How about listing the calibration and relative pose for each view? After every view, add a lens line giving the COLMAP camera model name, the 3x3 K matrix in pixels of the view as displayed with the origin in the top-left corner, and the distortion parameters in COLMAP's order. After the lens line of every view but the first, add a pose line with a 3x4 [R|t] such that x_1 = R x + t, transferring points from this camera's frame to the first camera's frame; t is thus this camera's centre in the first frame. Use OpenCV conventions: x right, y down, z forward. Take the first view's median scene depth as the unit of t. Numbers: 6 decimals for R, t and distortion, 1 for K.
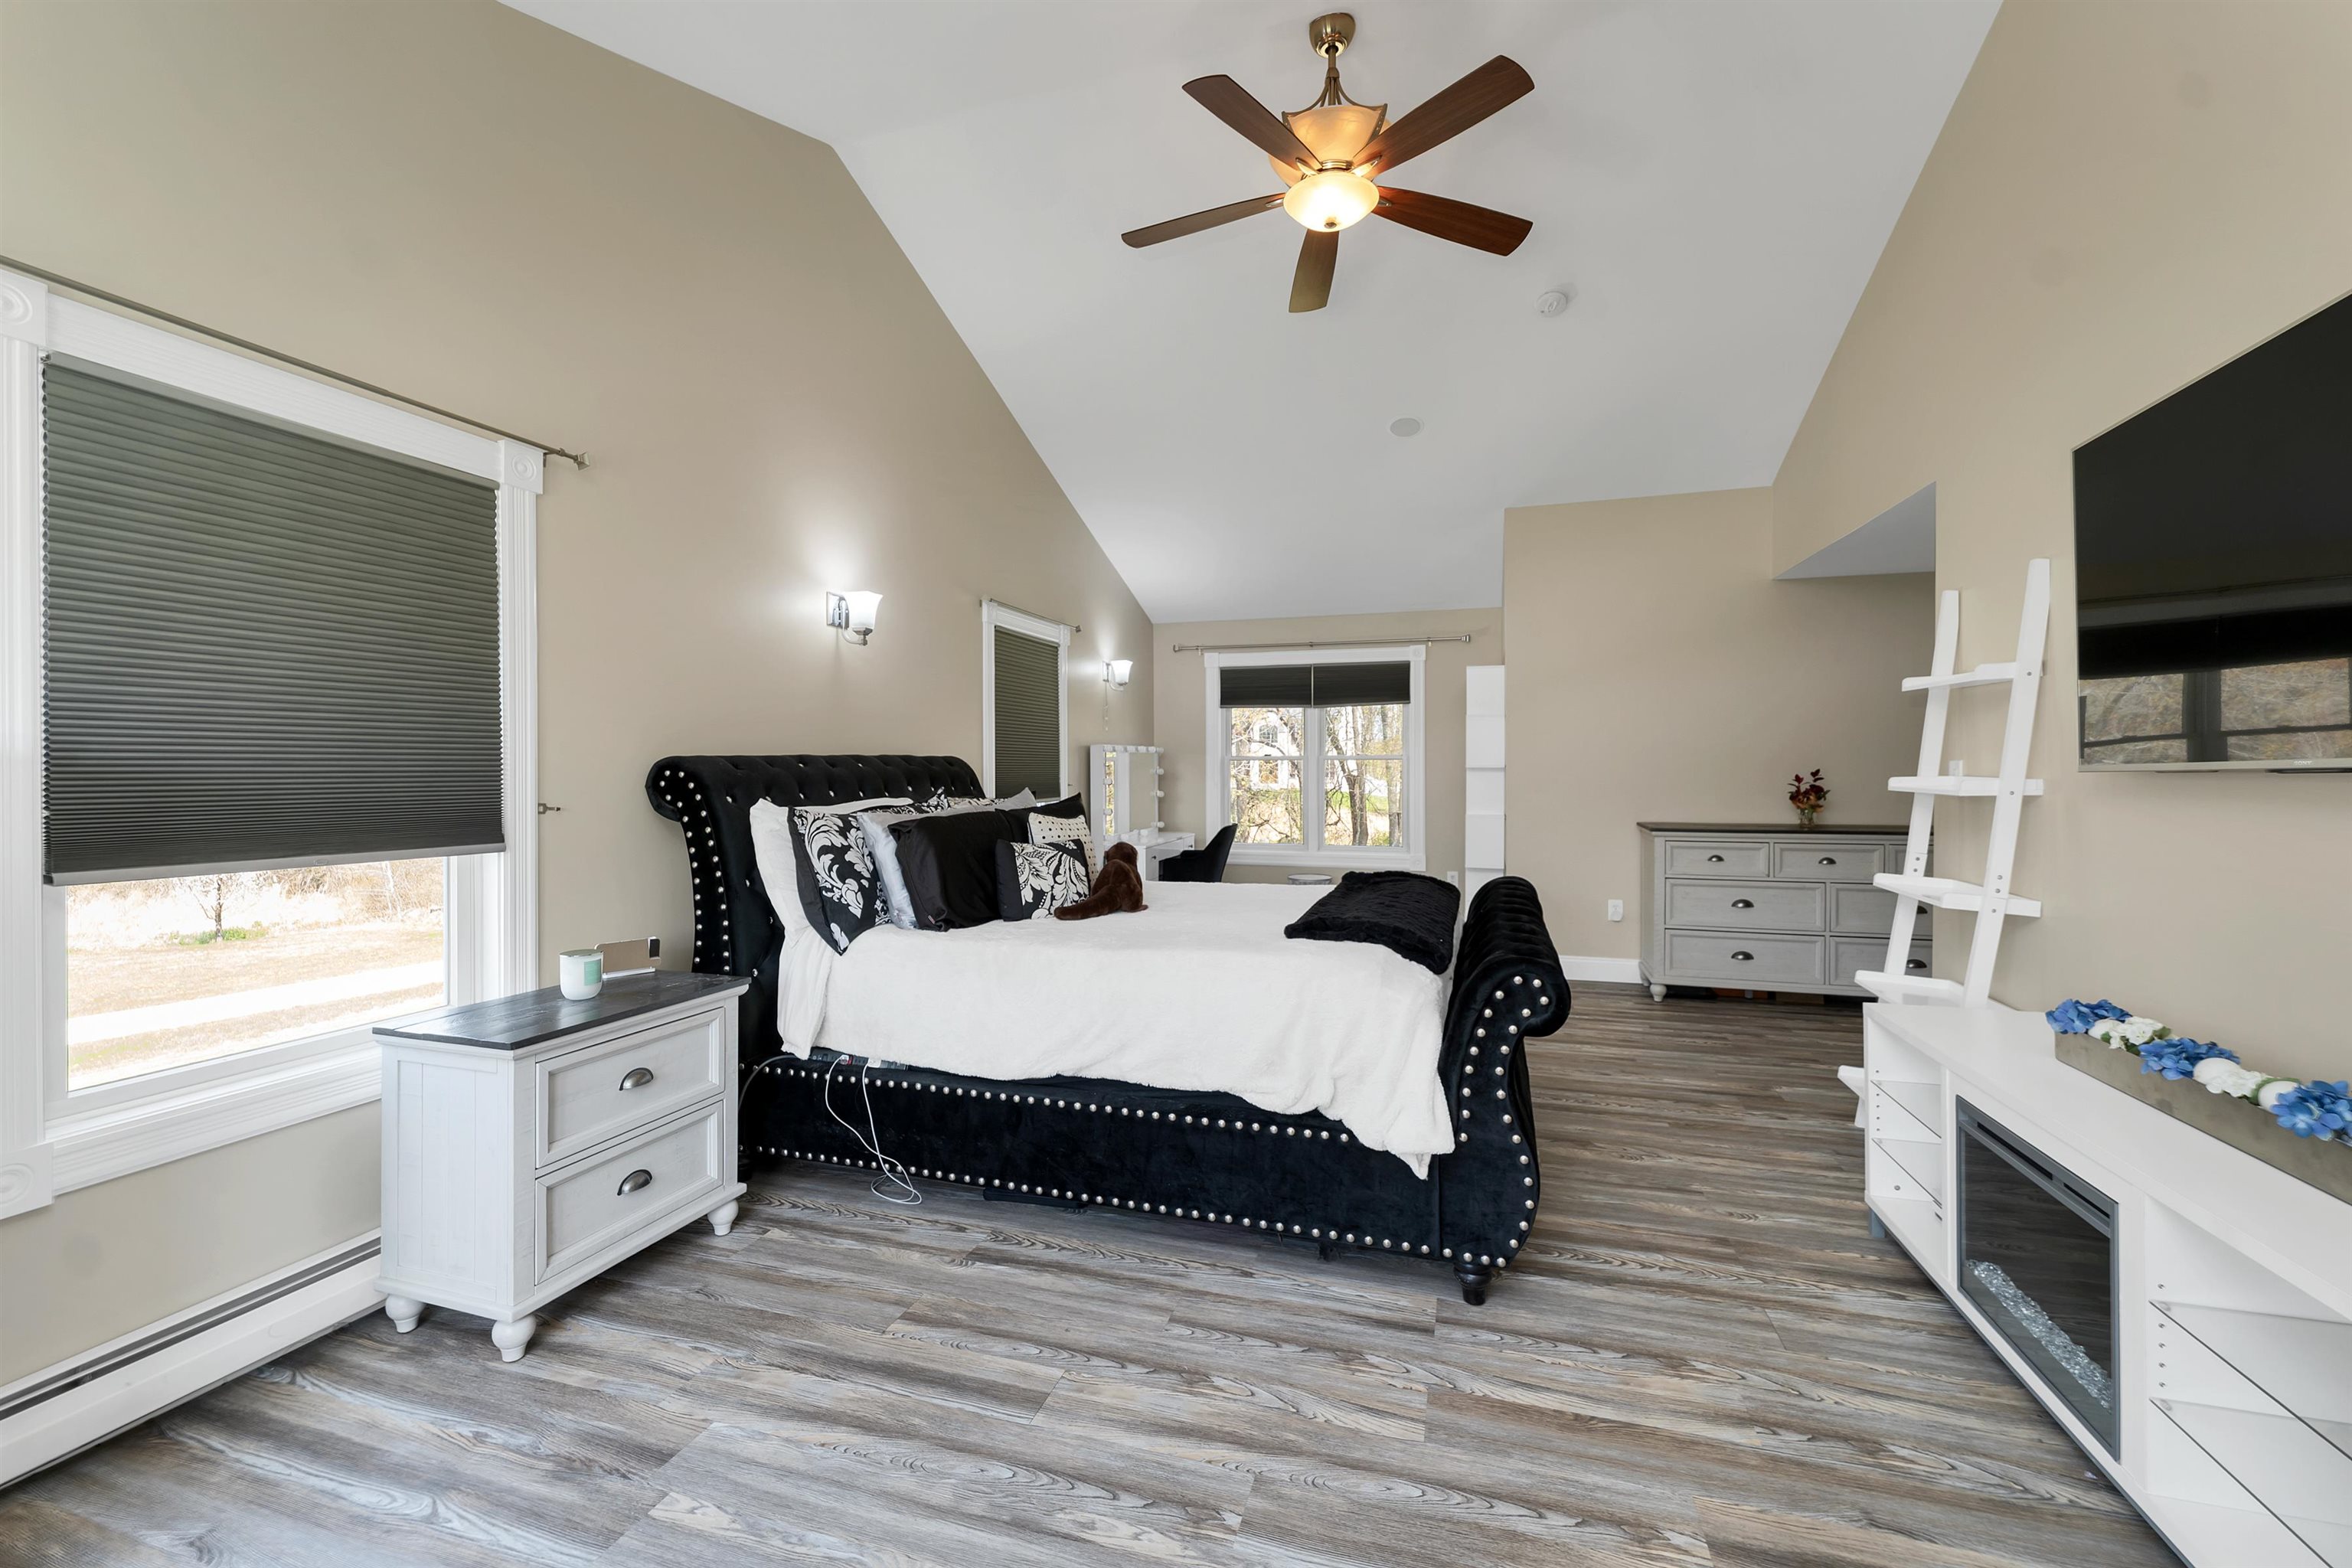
lens RADIAL K [[970.9, 0, 1175.4], [0, 970.9, 778.0], [0, 0, 1]] dist [0.003685, -0.000834]
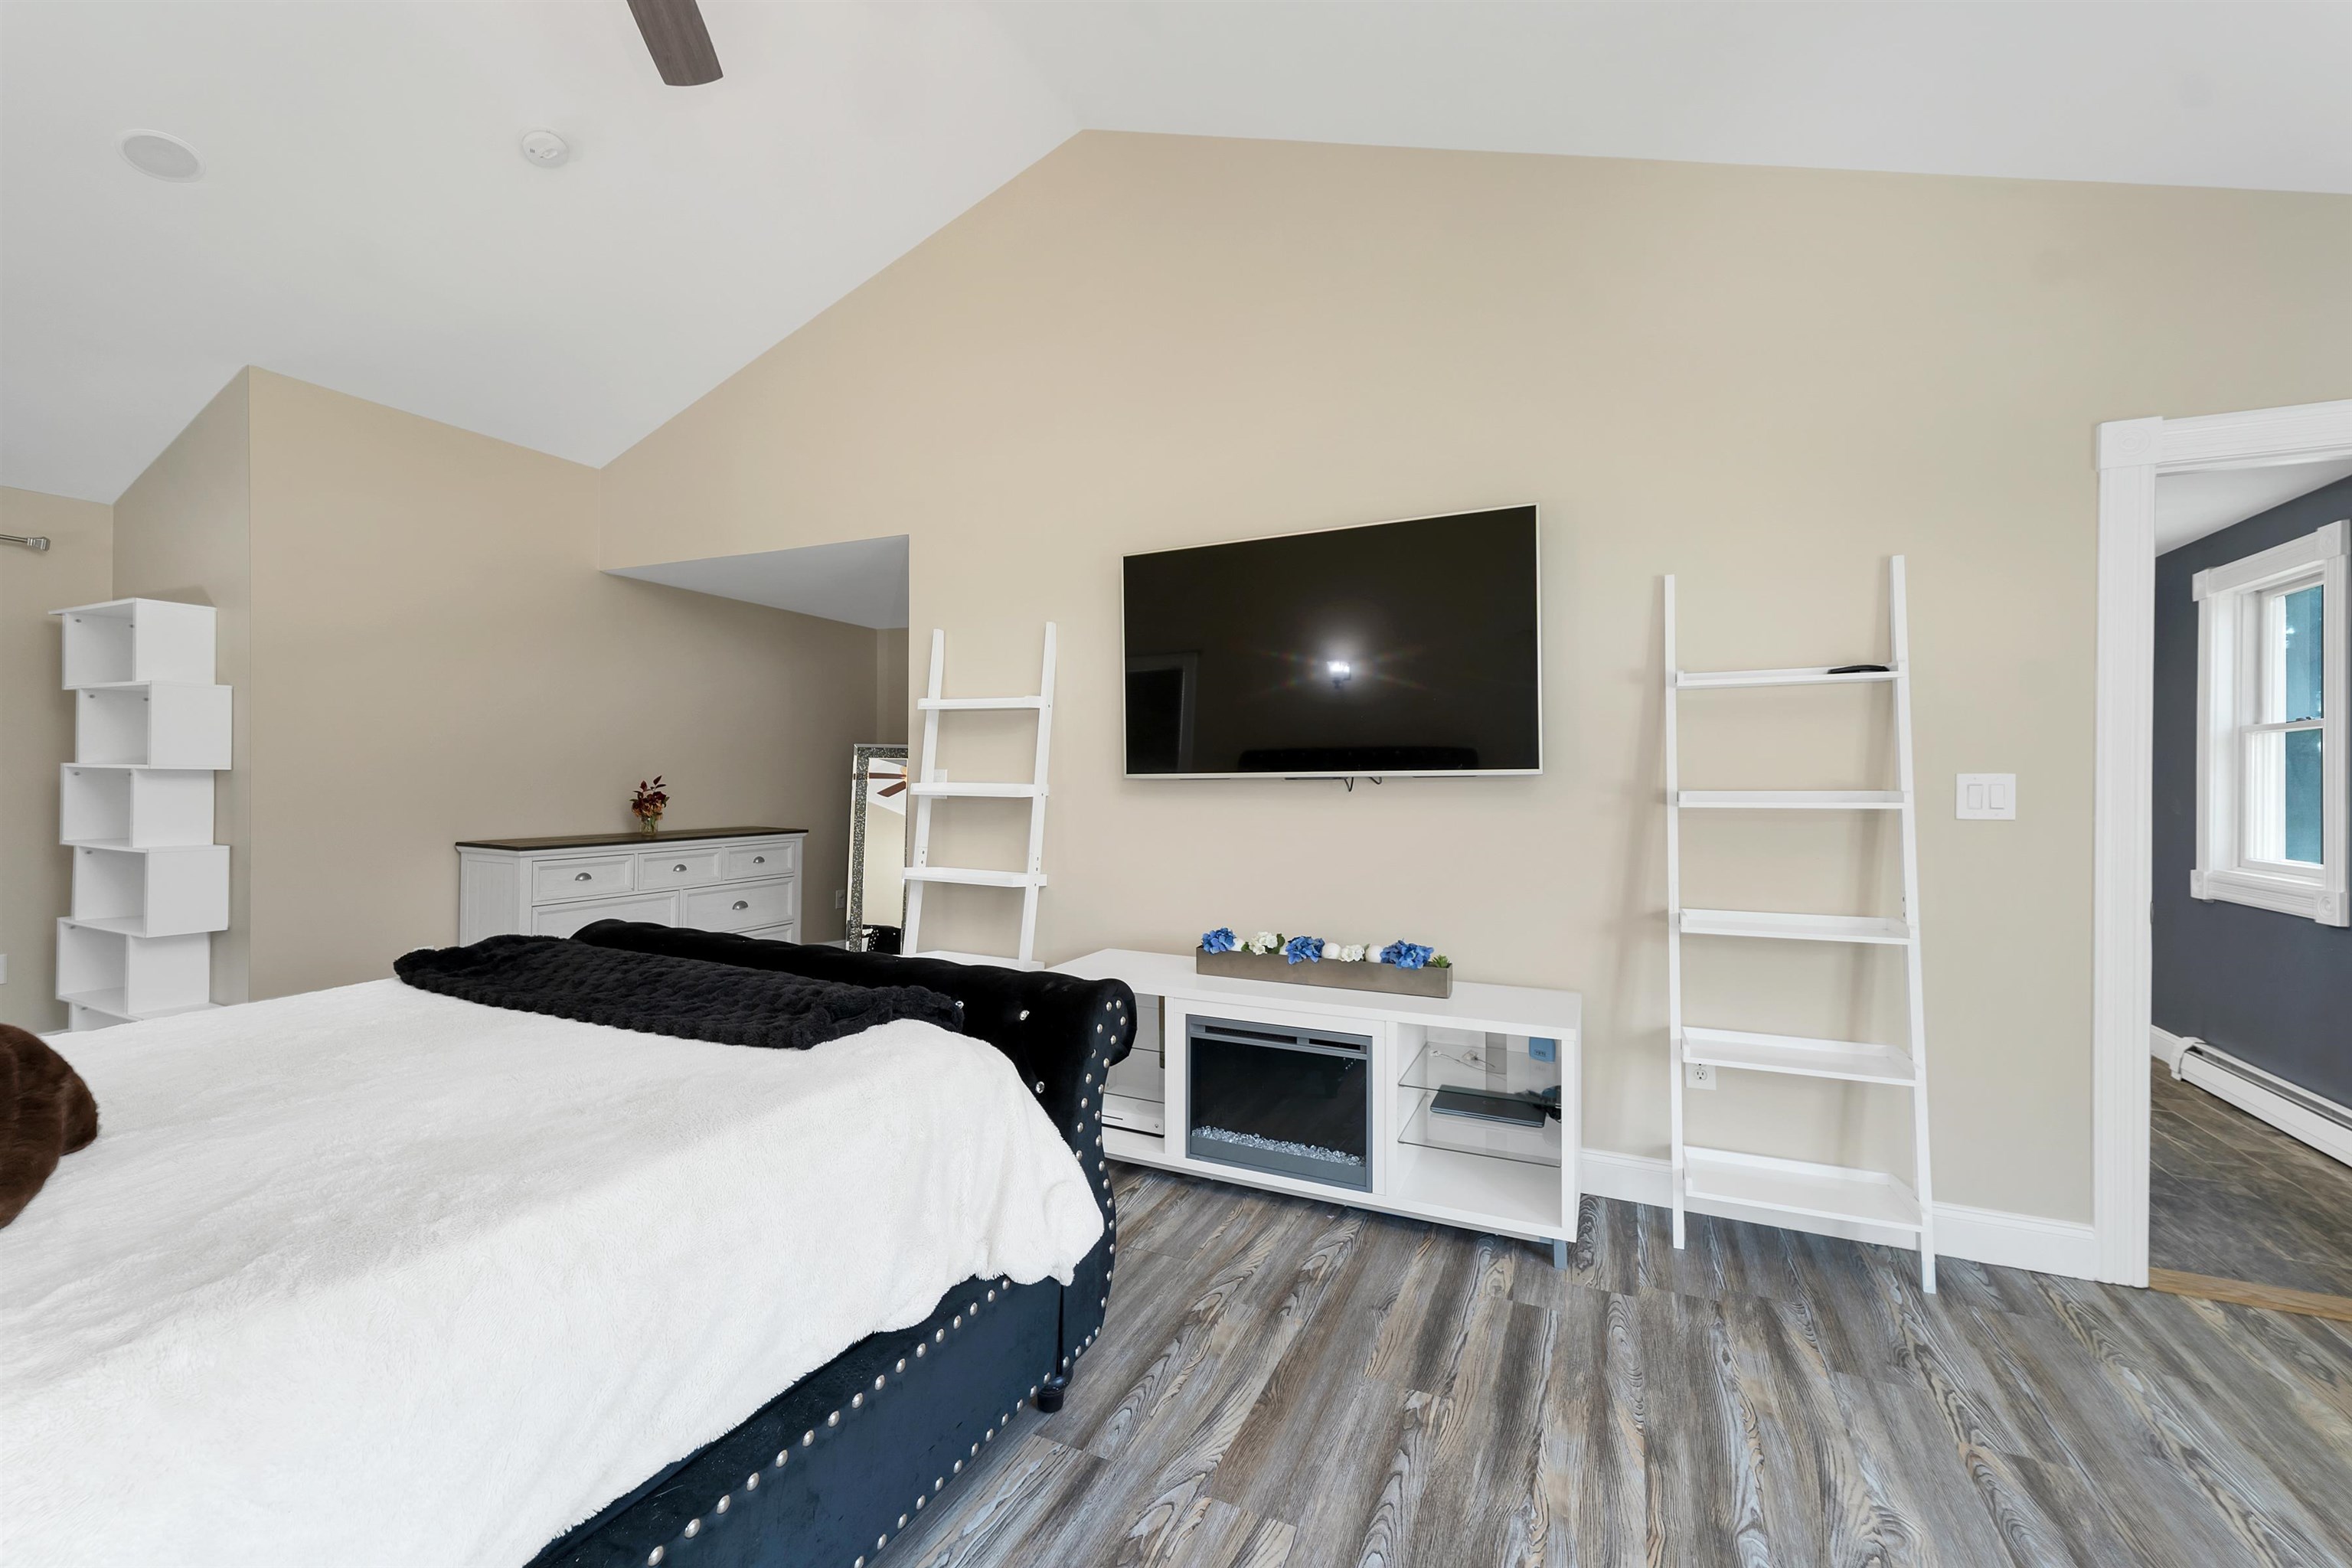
lens RADIAL K [[970.9, 0, 1153.1], [0, 970.9, 778.2], [0, 0, 1]] dist [0.003685, -0.000834]
pose [[0.145661, 0.000339, 0.989335, -0.451604], [0.006787, 0.999976, -0.001342, -0.003348], [-0.989311, 0.006910, 0.145655, 0.694268]]
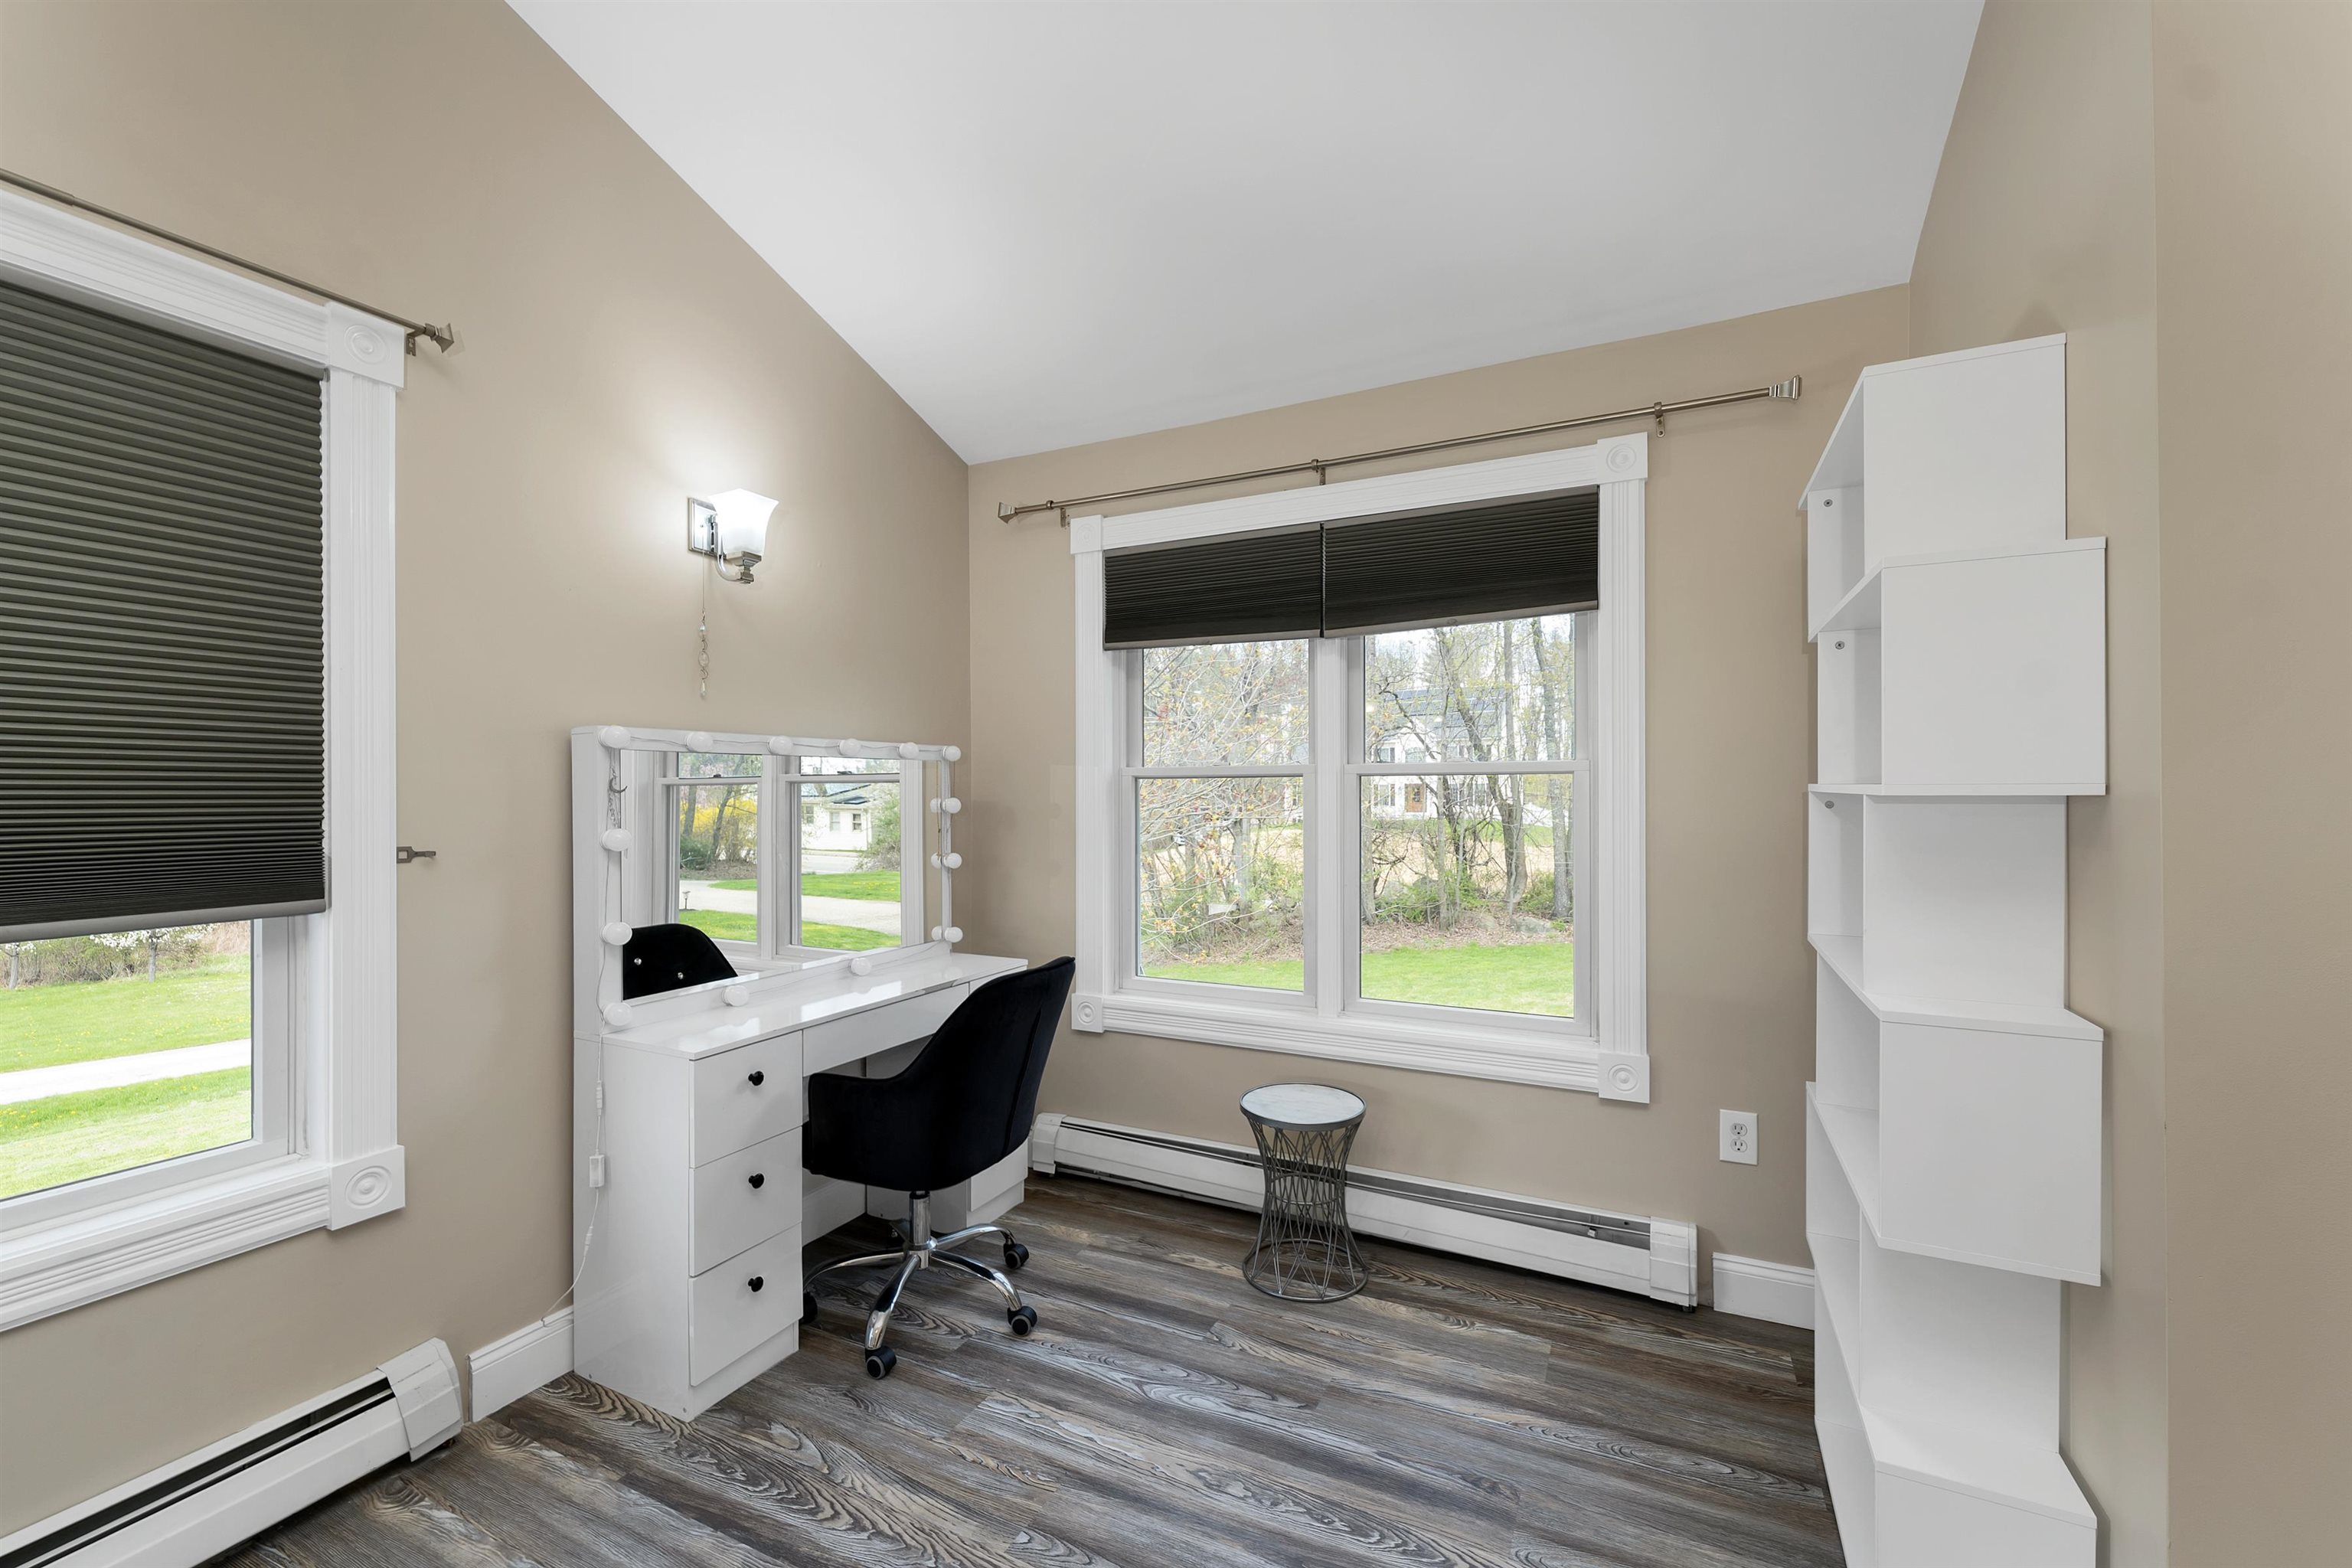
lens RADIAL K [[970.9, 0, 1164.9], [0, 970.9, 794.0], [0, 0, 1]] dist [0.003685, -0.000834]
pose [[0.986405, 0.005547, -0.164236, 0.397268], [-0.007236, 0.999927, -0.009690, -0.022297], [0.164170, 0.010746, 0.986374, 1.718849]]
